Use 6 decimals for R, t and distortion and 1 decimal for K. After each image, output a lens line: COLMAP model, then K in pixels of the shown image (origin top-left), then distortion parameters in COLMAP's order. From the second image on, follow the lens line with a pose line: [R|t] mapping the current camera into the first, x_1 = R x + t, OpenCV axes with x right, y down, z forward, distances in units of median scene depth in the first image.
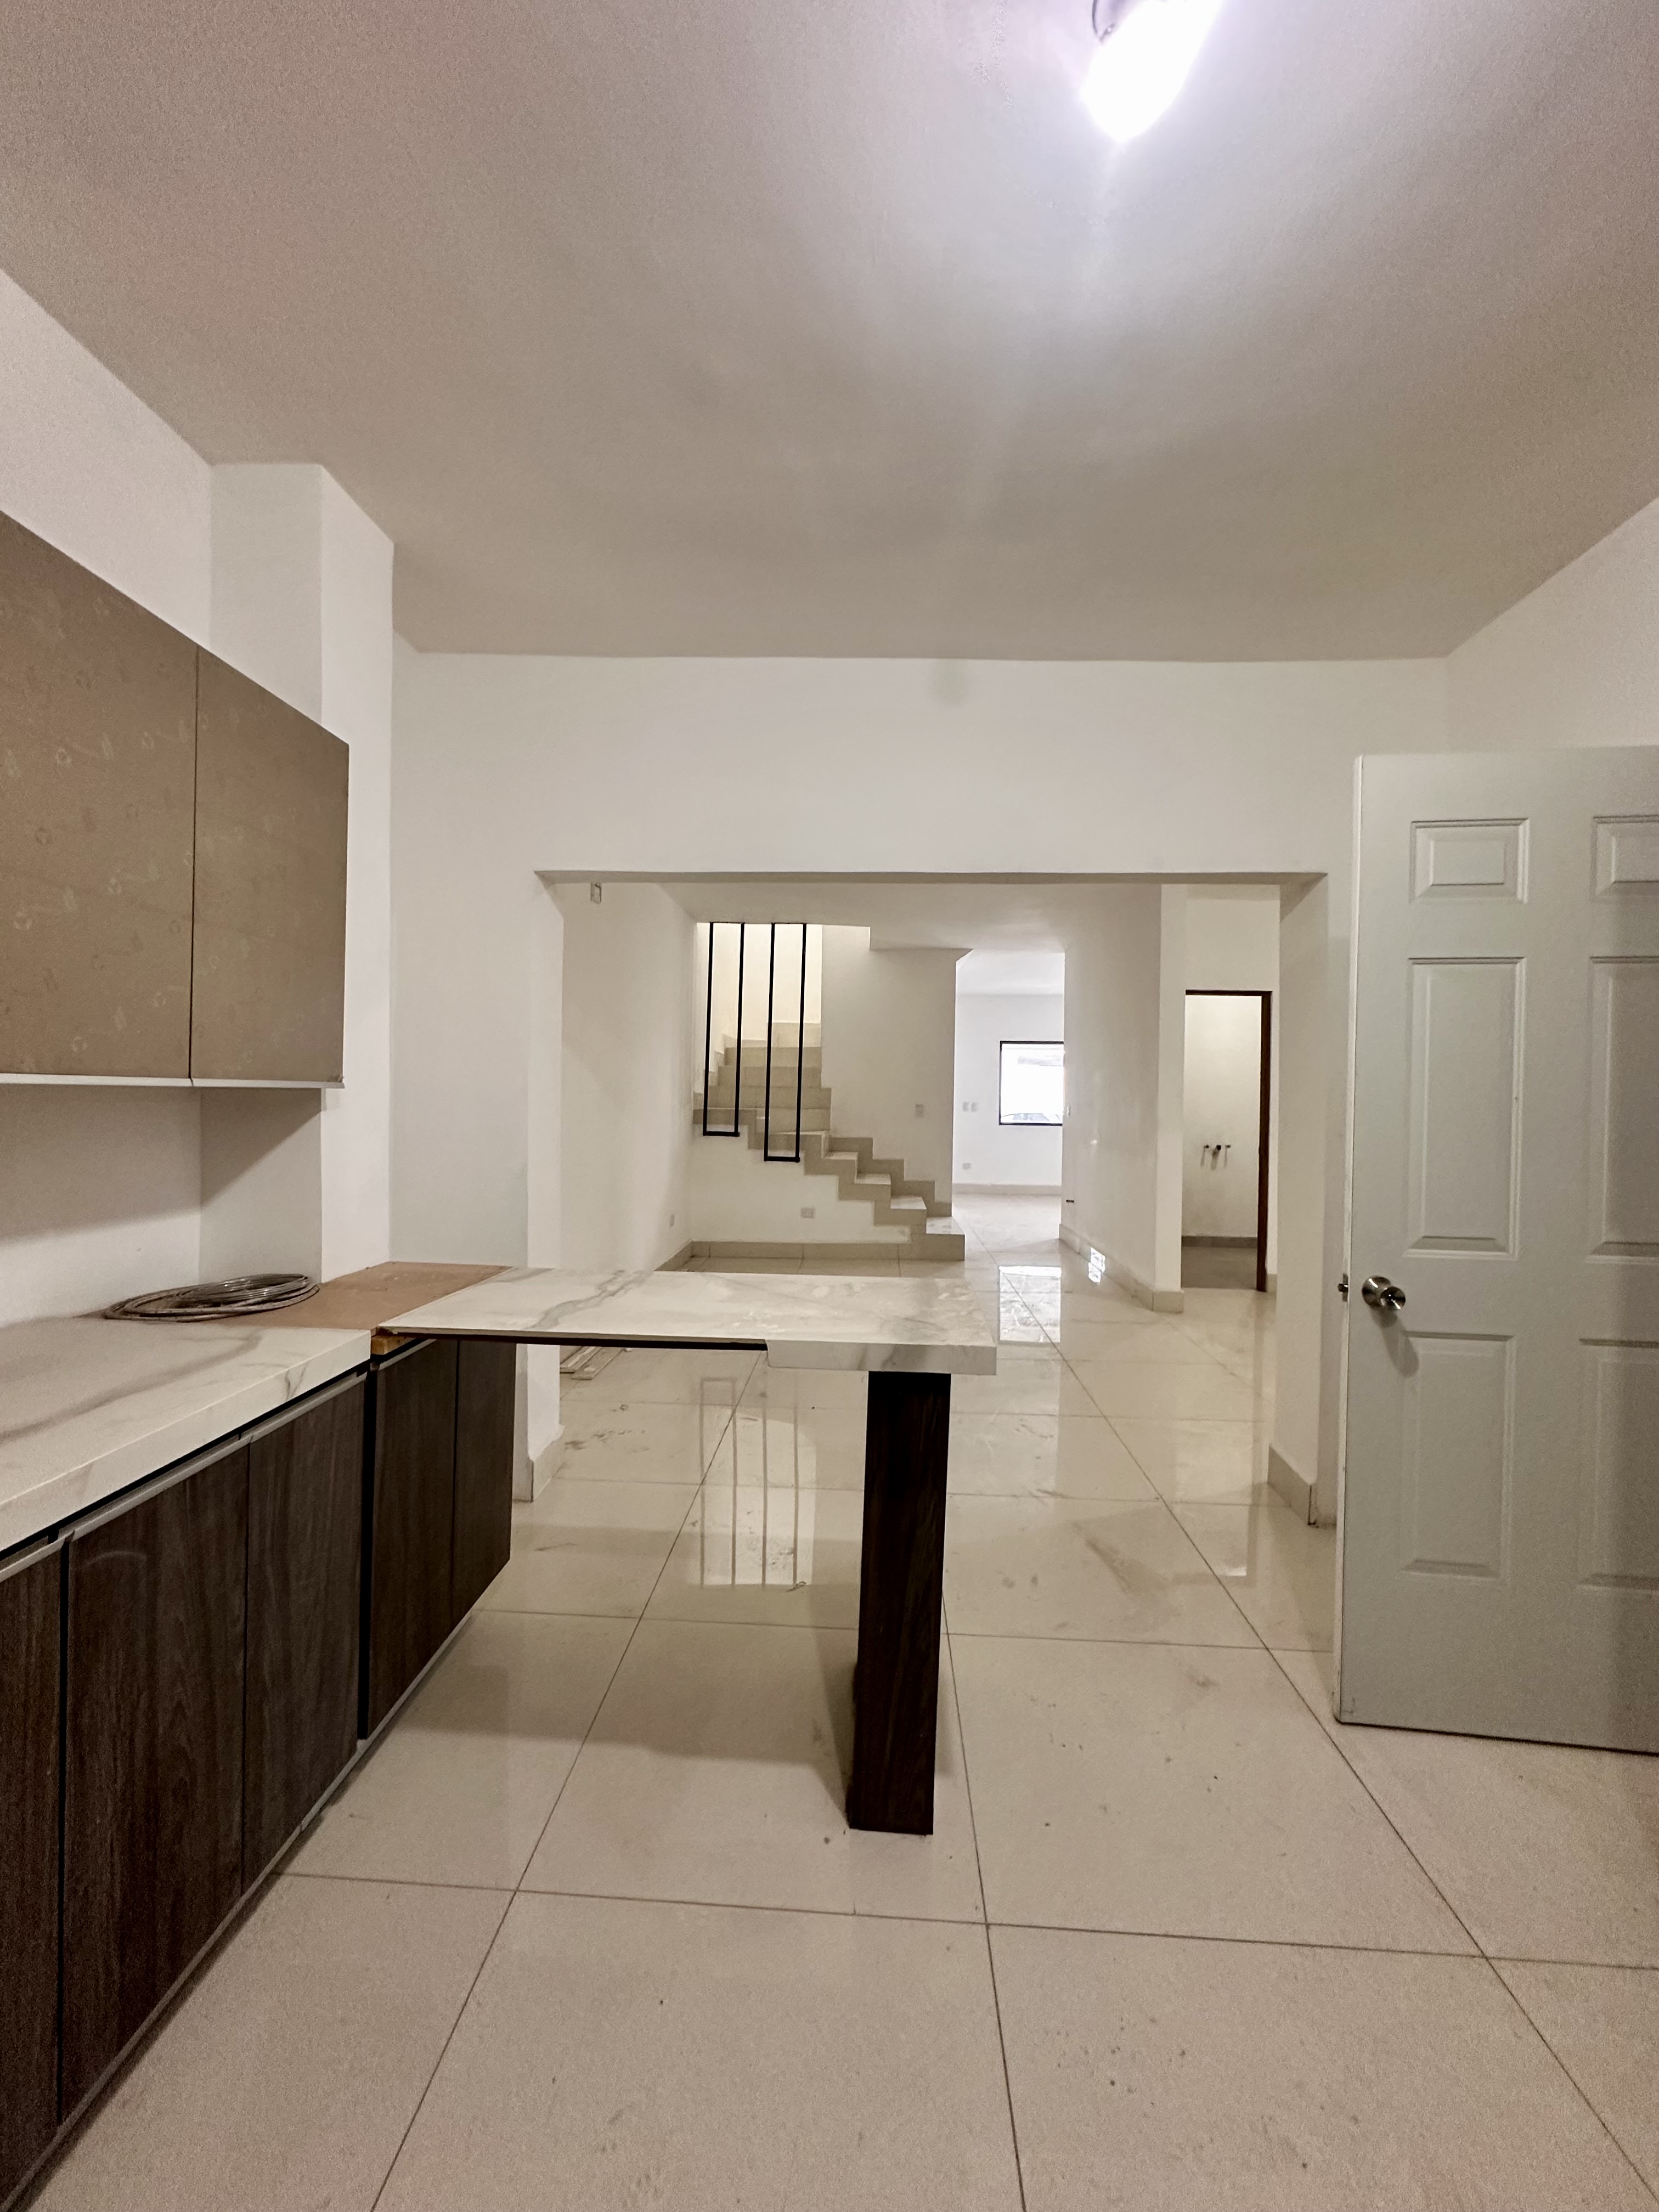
lens RADIAL K [[890.0, 0, 829.5], [0, 890.0, 1106.0], [0, 0, 1]] dist [-0.002619, 0.001446]
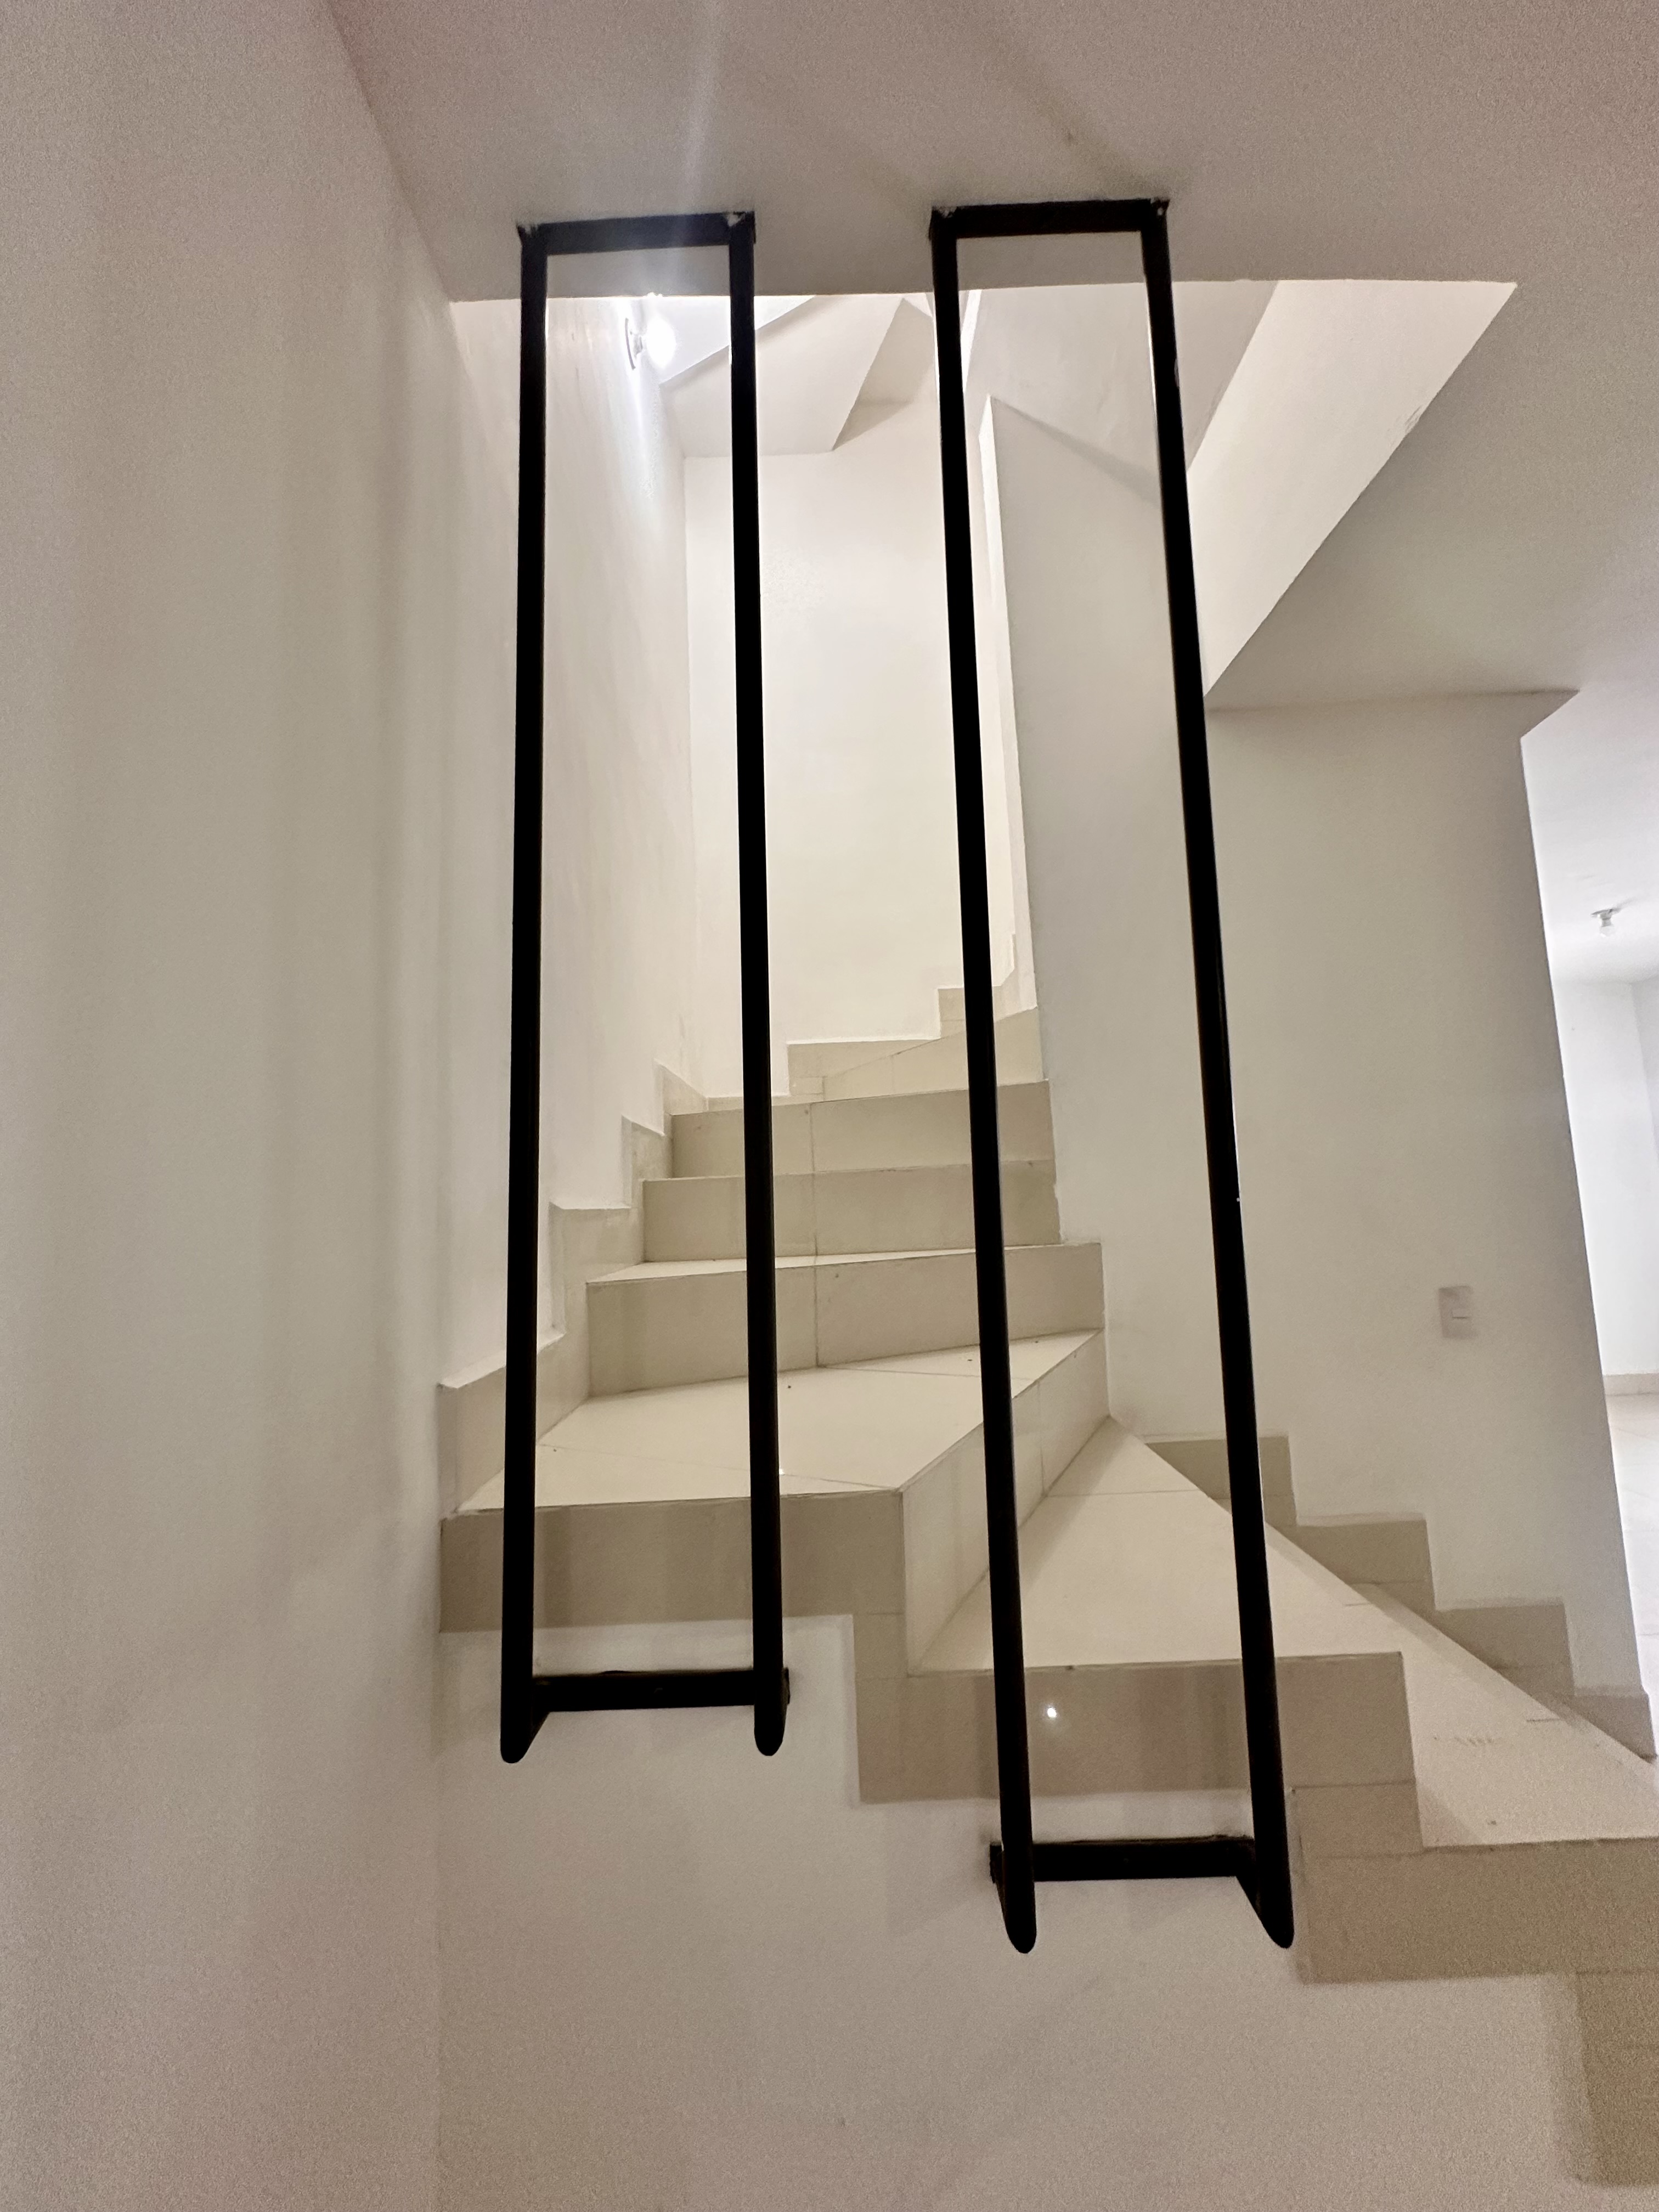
lens RADIAL K [[890.0, 0, 829.5], [0, 890.0, 1106.0], [0, 0, 1]] dist [-0.002619, 0.001446]
pose [[0.997053, -0.056323, 0.052082, -0.097704], [0.062402, 0.990365, -0.123622, -0.036369], [-0.044618, 0.126508, 0.990962, 0.859205]]
